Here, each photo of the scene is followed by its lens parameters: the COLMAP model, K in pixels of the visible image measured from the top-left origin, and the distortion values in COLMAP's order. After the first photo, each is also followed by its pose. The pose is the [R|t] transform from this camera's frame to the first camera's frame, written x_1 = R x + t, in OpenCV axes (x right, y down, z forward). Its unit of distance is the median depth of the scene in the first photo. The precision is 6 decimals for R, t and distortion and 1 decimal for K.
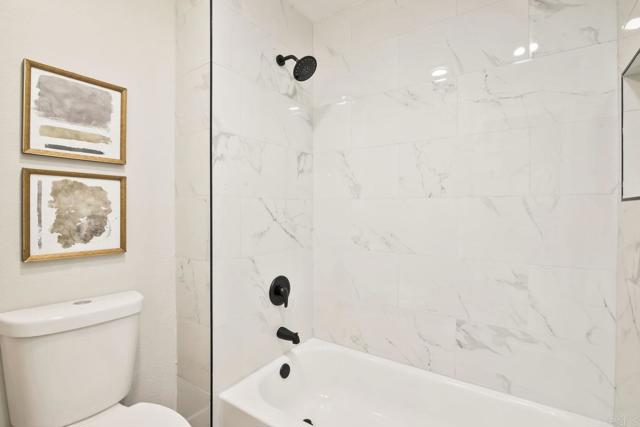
lens RADIAL K [[295.0, 0, 322.8], [0, 295.0, 212.3], [0, 0, 1]] dist [-0.016853, 0.000721]
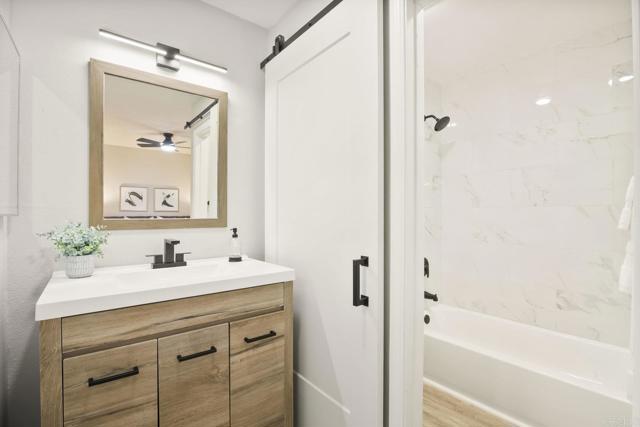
lens RADIAL K [[295.0, 0, 318.6], [0, 295.0, 215.0], [0, 0, 1]] dist [-0.016853, 0.000721]
pose [[0.959276, -0.002454, -0.282459, -0.252756], [0.001788, 0.999995, -0.002616, -0.004065], [0.282464, 0.002004, 0.959276, -0.683329]]
